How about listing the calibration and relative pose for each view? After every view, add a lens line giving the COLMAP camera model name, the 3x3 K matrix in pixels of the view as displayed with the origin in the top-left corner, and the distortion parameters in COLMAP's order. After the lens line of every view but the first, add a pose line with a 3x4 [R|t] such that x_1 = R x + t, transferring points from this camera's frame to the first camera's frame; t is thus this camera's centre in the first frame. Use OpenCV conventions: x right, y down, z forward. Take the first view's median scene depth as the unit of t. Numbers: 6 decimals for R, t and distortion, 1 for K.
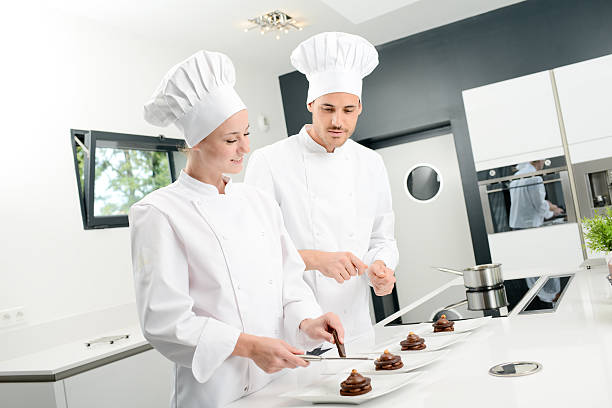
lens RADIAL K [[617.4, 0, 308.3], [0, 617.4, 191.5], [0, 0, 1]] dist [-0.049871, 0.000000]
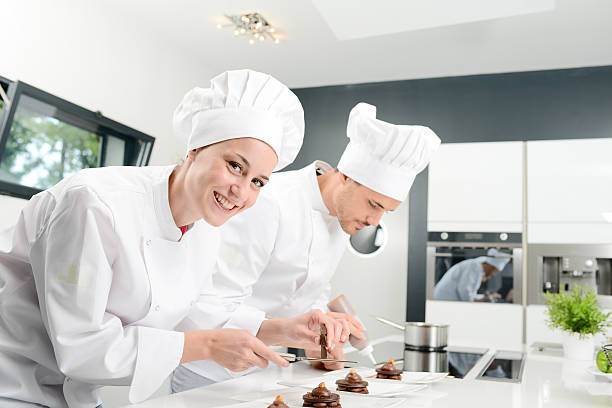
lens RADIAL K [[617.4, 0, 307.9], [0, 617.4, 204.4], [0, 0, 1]] dist [-0.049871, 0.000000]
pose [[0.971548, 0.215977, 0.097205, -0.006953], [-0.209098, 0.974918, -0.076238, 0.058208], [-0.111233, 0.053743, 0.992340, 0.133527]]
